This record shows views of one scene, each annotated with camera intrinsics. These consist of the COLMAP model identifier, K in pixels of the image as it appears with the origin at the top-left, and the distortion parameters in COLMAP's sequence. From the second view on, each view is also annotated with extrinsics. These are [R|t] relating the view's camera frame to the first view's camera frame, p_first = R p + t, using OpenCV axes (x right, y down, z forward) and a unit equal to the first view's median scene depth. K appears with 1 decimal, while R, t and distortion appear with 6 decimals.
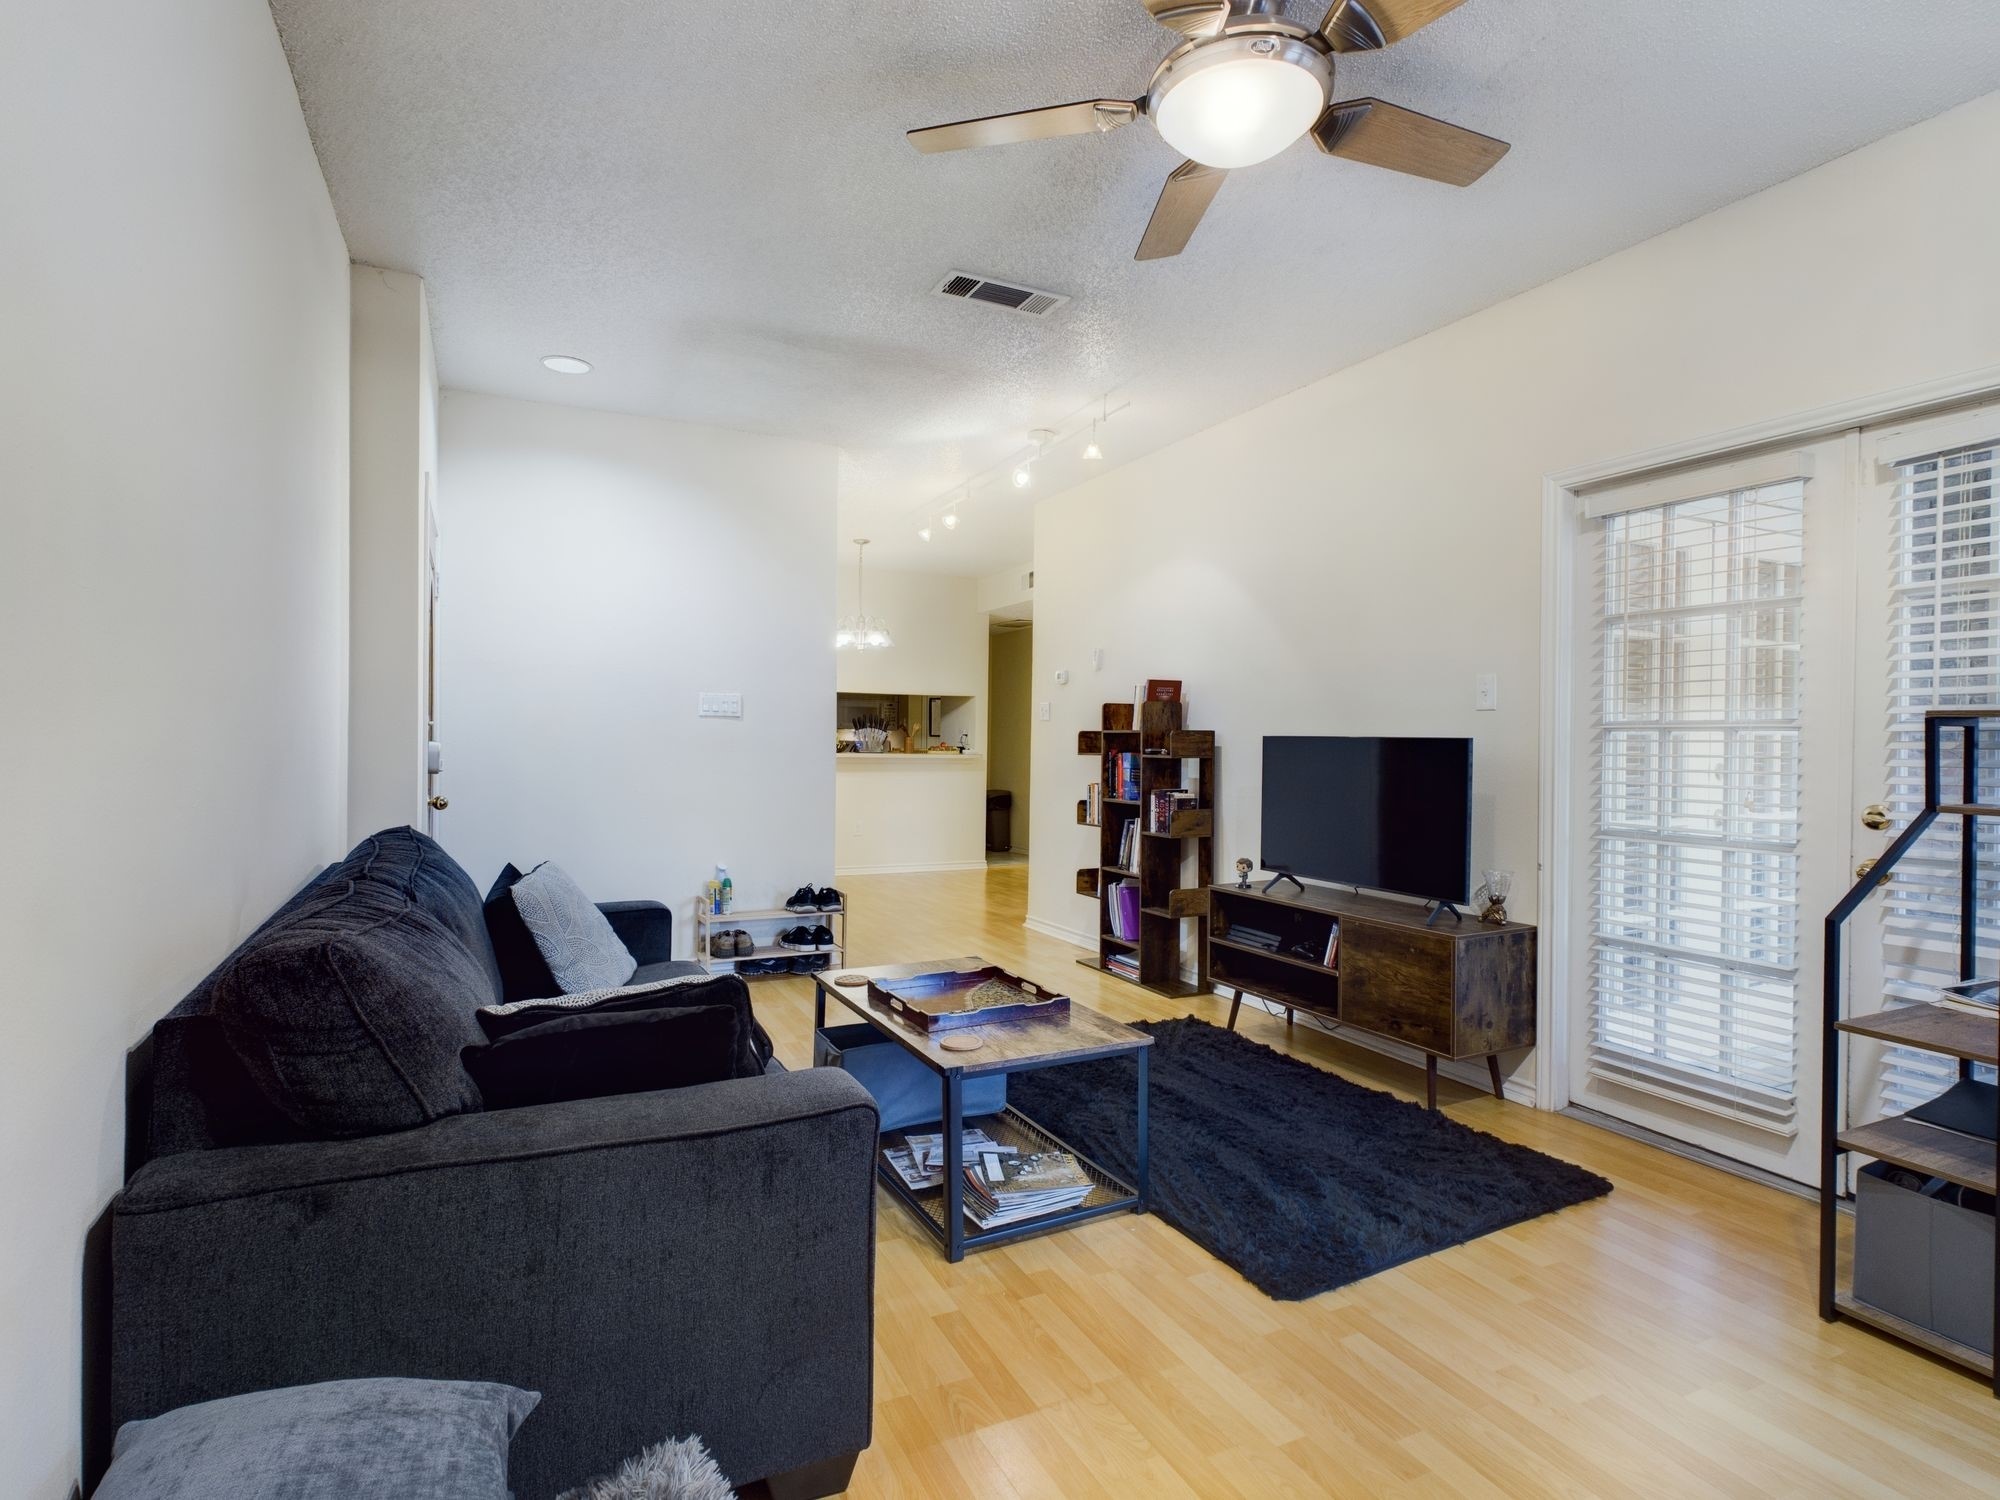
lens RADIAL K [[1025.0, 0, 1000.0], [0, 1025.0, 750.0], [0, 0, 1]] dist [-0.000457, 0.000001]
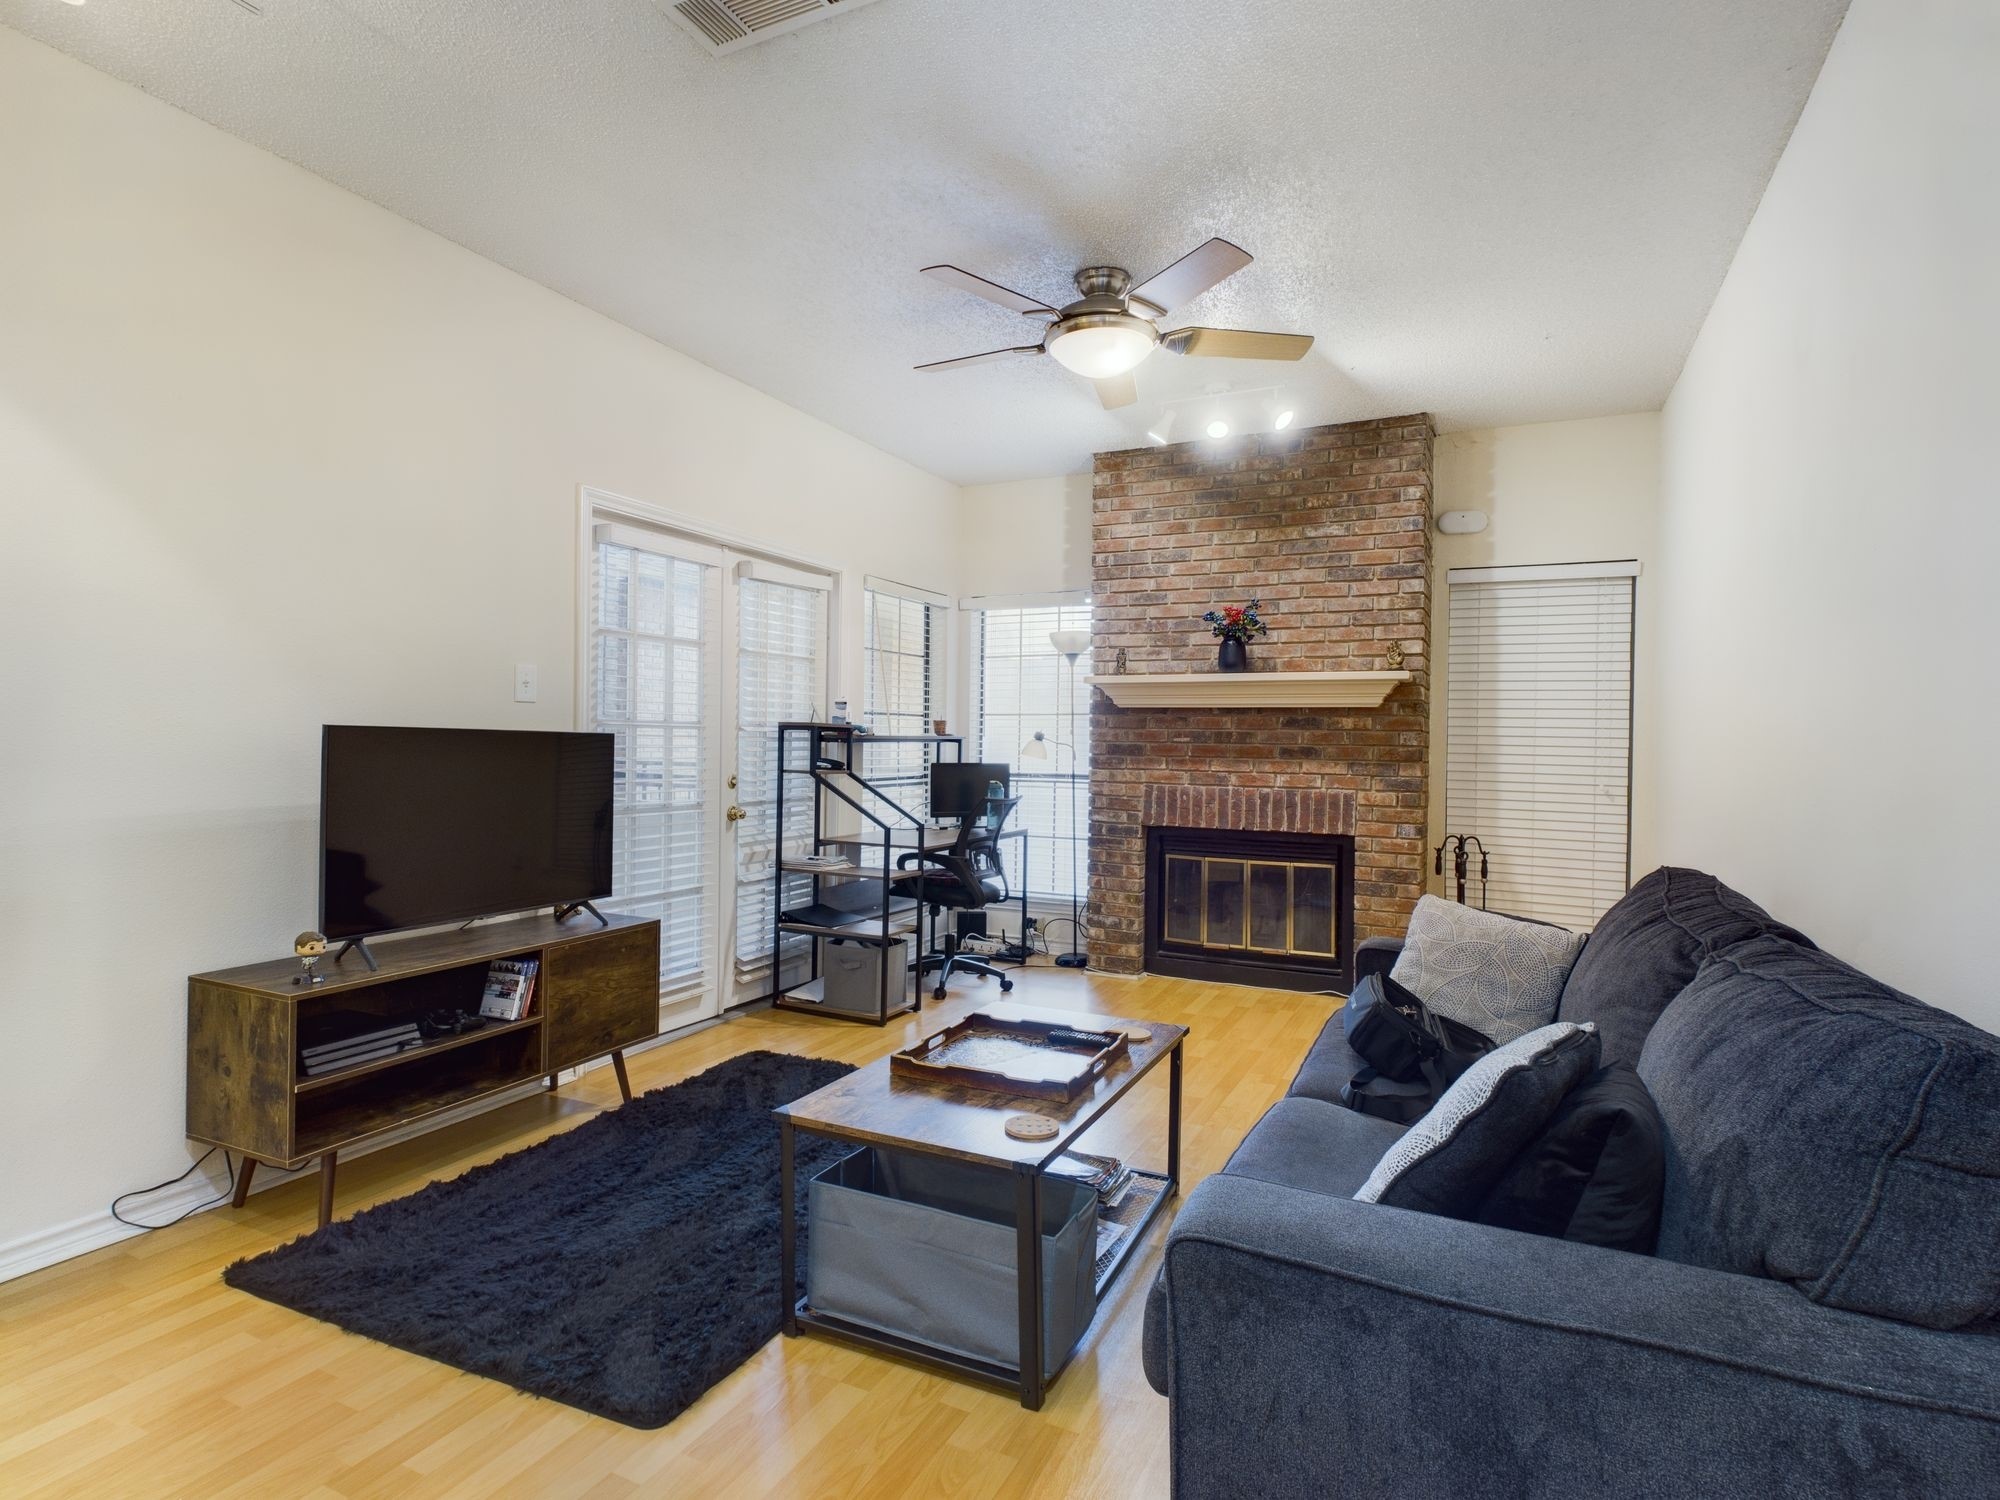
lens RADIAL K [[1025.0, 0, 1000.0], [0, 1025.0, 750.0], [0, 0, 1]] dist [-0.000457, 0.000001]
pose [[-0.611137, -0.022218, 0.791213, -0.587380], [-0.011391, 0.999749, 0.019275, -0.018819], [-0.791443, 0.002767, -0.611237, 1.311753]]
